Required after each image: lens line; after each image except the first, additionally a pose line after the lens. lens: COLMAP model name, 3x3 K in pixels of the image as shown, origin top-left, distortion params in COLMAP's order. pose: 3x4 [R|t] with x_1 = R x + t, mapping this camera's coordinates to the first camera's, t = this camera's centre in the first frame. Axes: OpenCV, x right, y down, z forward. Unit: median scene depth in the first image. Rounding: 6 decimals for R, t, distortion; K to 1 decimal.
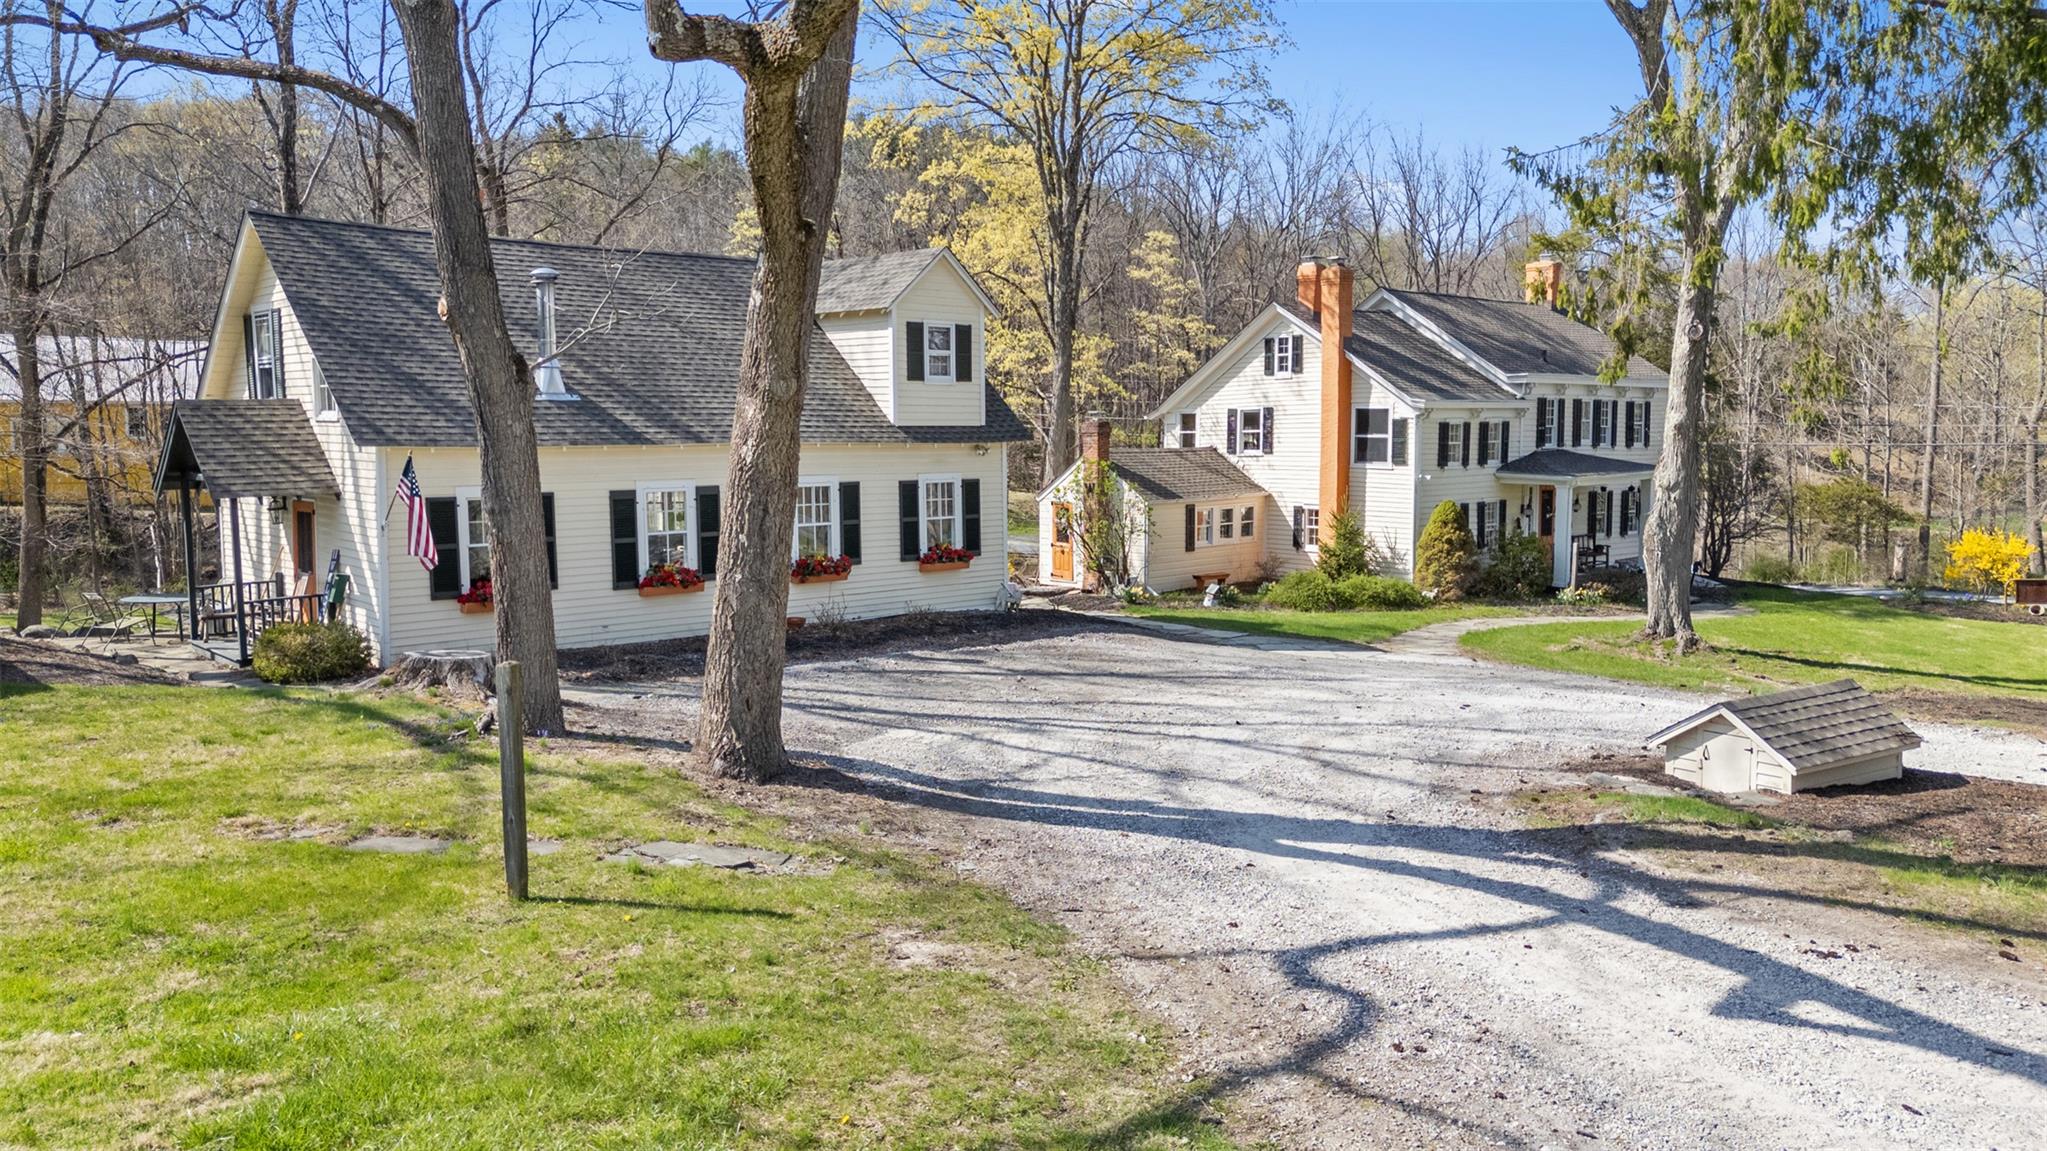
lens RADIAL K [[1270.4, 0, 1023.5], [0, 1270.4, 575.5], [0, 0, 1]] dist [-0.000746, -0.000441]
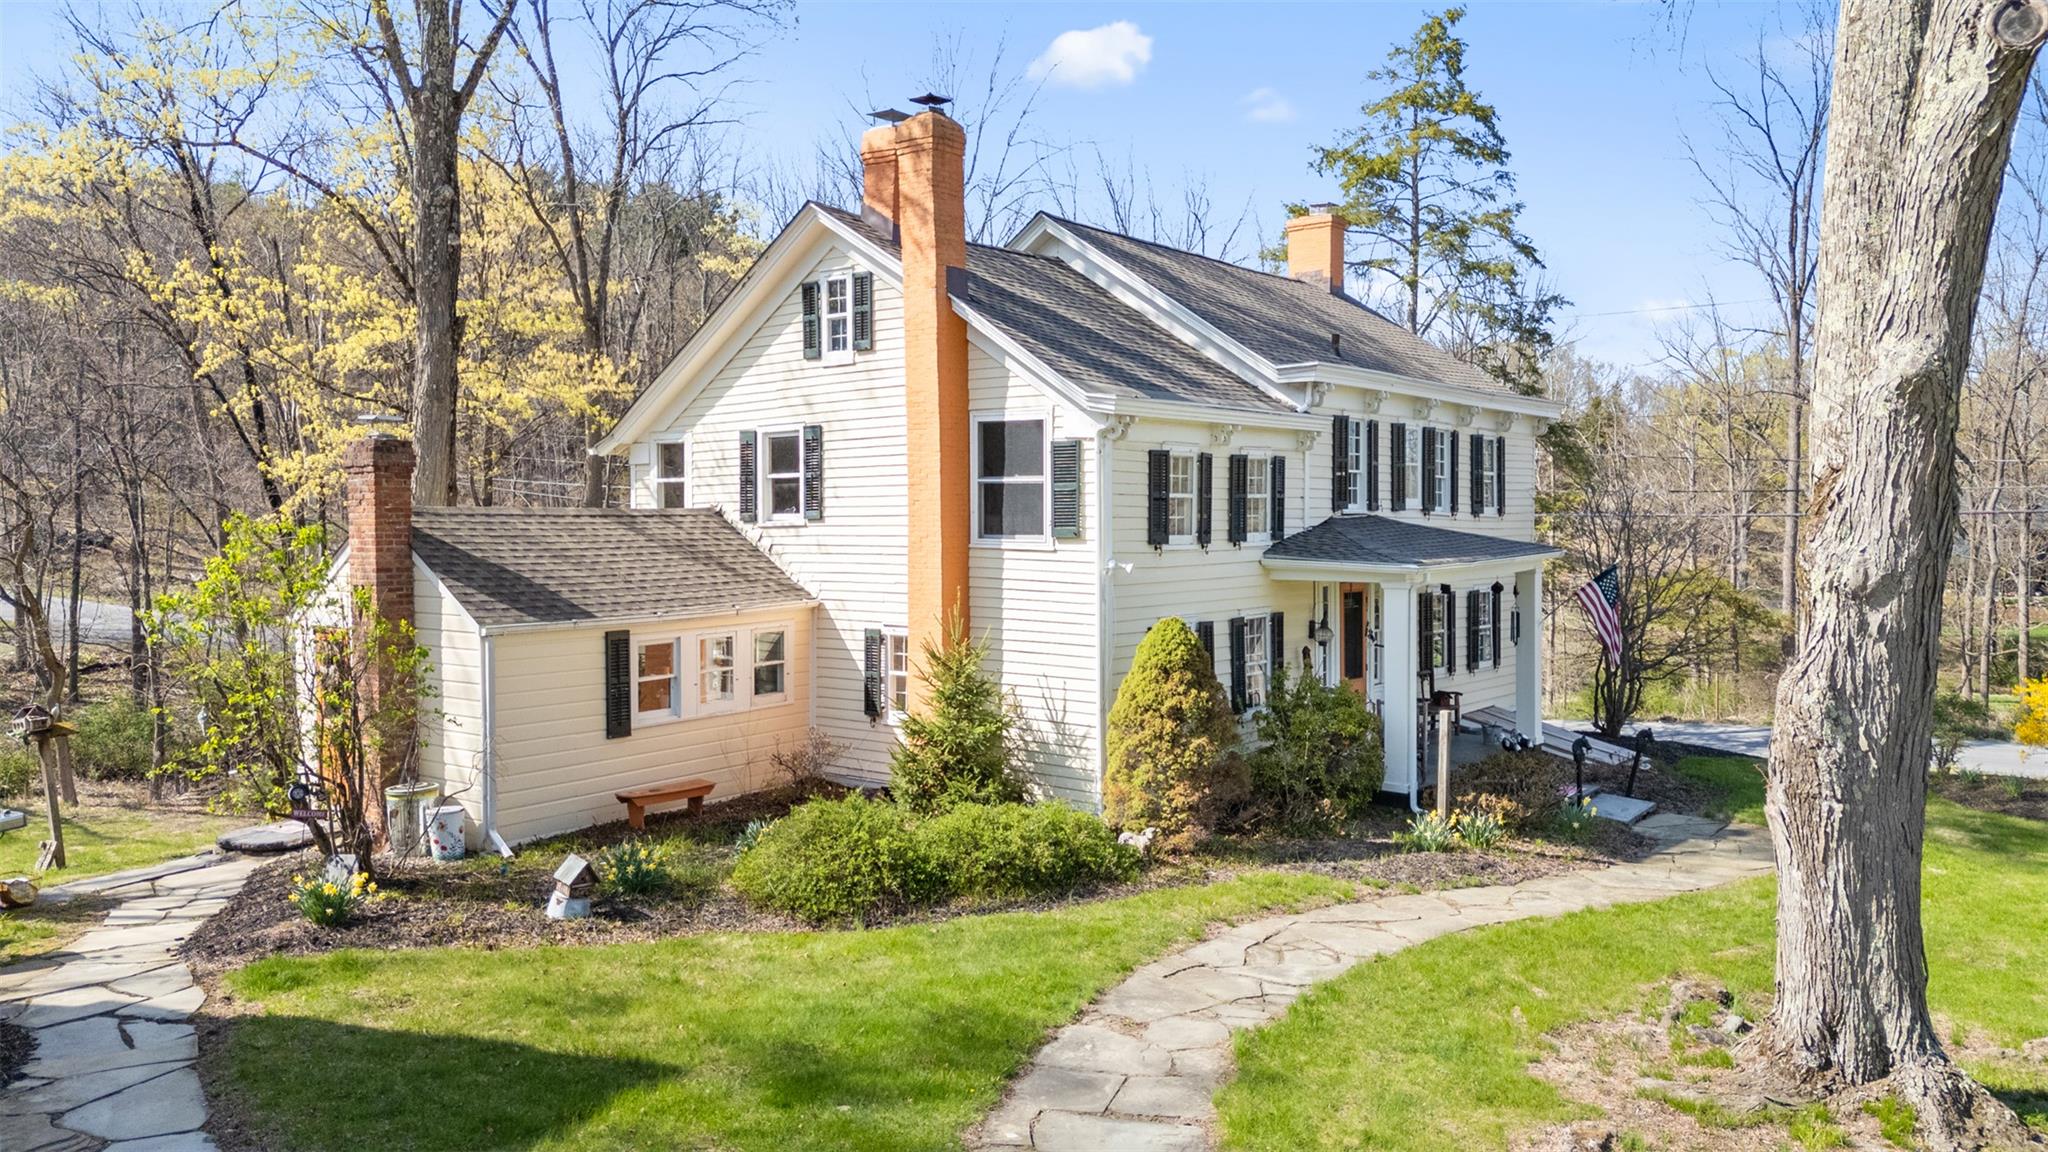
lens RADIAL K [[1432.0, 0, 1024.0], [0, 1432.0, 576.0], [0, 0, 1]] dist [0.107701, 0.000202]
pose [[0.977213, -0.004623, 0.212212, 0.160792], [0.020701, 0.997073, -0.073605, -0.034552], [-0.211250, 0.076321, 0.974448, 0.471548]]
